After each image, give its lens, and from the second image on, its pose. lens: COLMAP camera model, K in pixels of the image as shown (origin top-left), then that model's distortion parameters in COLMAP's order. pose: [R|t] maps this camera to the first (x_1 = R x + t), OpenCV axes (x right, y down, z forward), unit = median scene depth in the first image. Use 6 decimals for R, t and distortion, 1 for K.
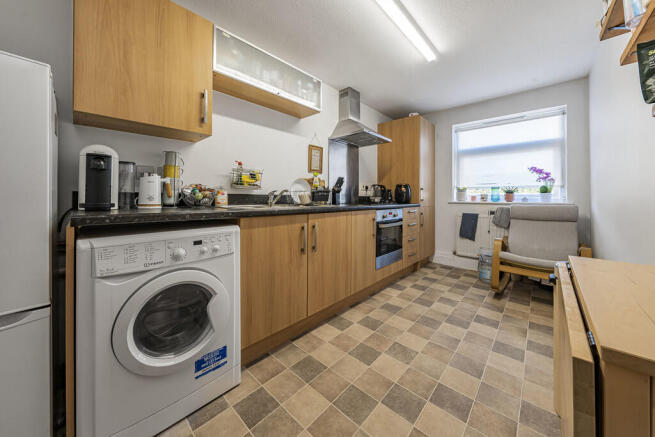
lens RADIAL K [[228.8, 0, 324.9], [0, 228.8, 196.8], [0, 0, 1]] dist [0.002152, 0.000043]
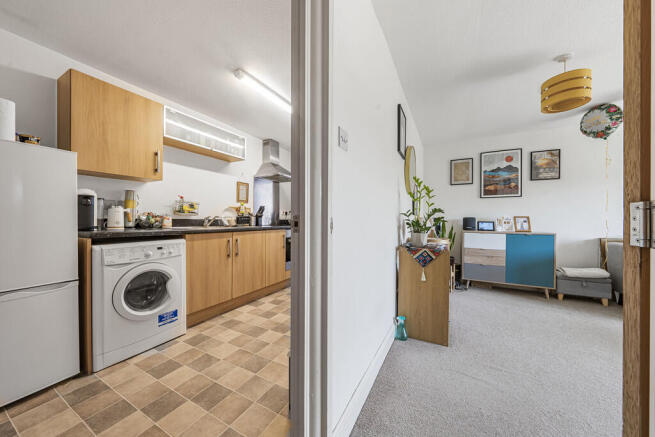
lens RADIAL K [[228.8, 0, 327.6], [0, 228.8, 218.9], [0, 0, 1]] dist [0.002152, 0.000043]
pose [[0.966898, -0.000549, 0.255161, 0.162857], [0.000273, 0.999999, 0.001120, -0.017193], [-0.255161, -0.001013, 0.966898, -0.706351]]
